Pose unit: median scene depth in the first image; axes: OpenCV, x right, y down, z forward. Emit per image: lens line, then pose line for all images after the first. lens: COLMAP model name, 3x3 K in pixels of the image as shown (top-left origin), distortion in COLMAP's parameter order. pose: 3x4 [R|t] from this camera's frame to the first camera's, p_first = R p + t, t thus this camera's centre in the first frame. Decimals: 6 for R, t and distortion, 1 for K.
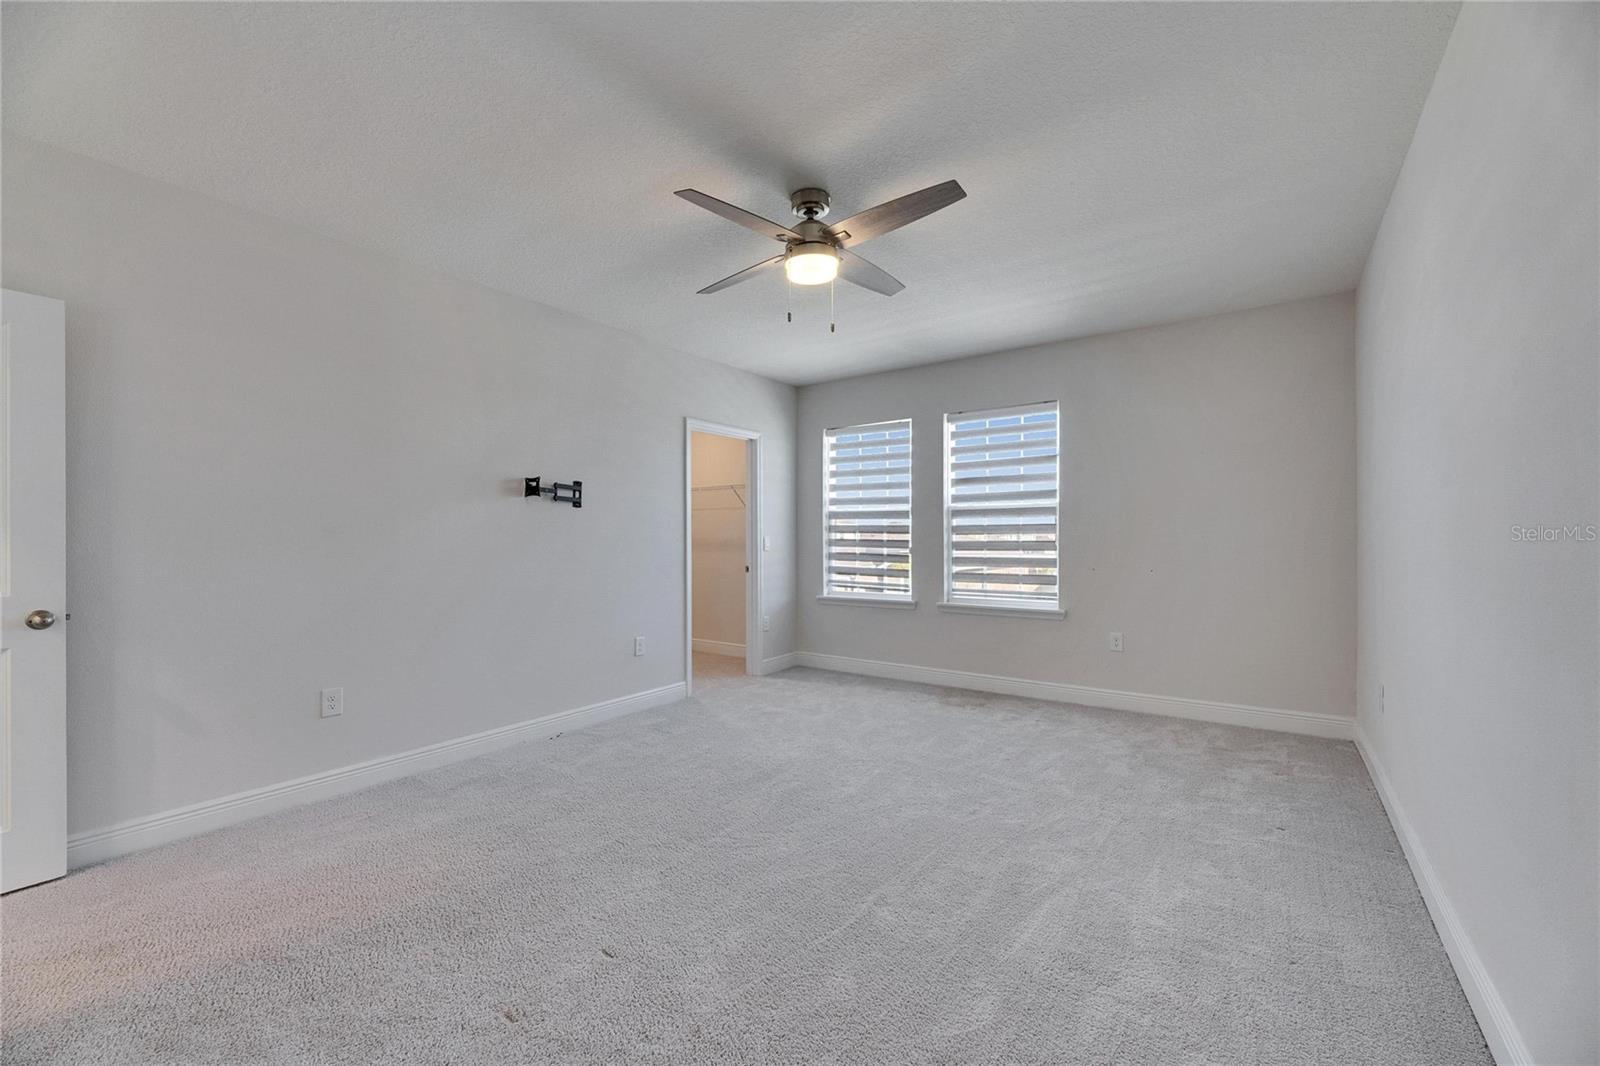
lens RADIAL K [[648.9, 0, 799.0], [0, 648.9, 530.1], [0, 0, 1]] dist [0.010578, -0.002893]
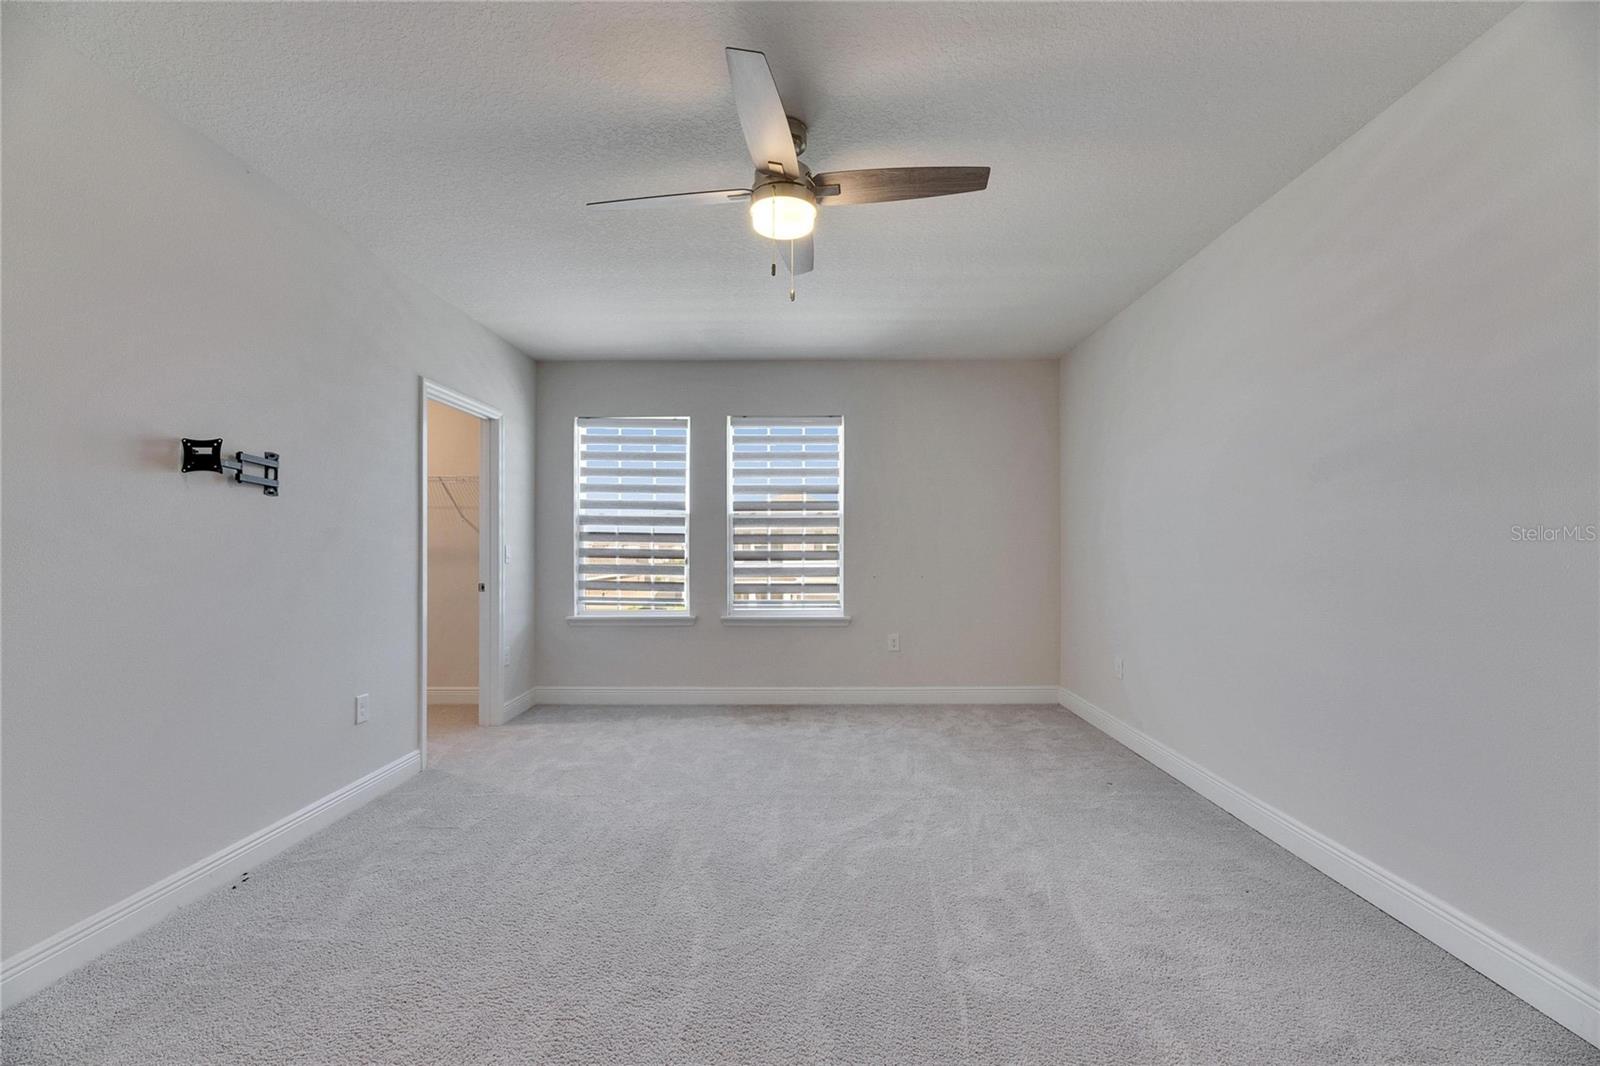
lens RADIAL K [[646.0, 0, 801.4], [0, 646.0, 541.4], [0, 0, 1]] dist [0.008438, -0.003199]
pose [[0.815822, 0.008331, 0.578243, -0.250279], [-0.009939, 0.999951, -0.000384, 0.002583], [-0.578217, -0.005434, 0.815865, 0.187430]]
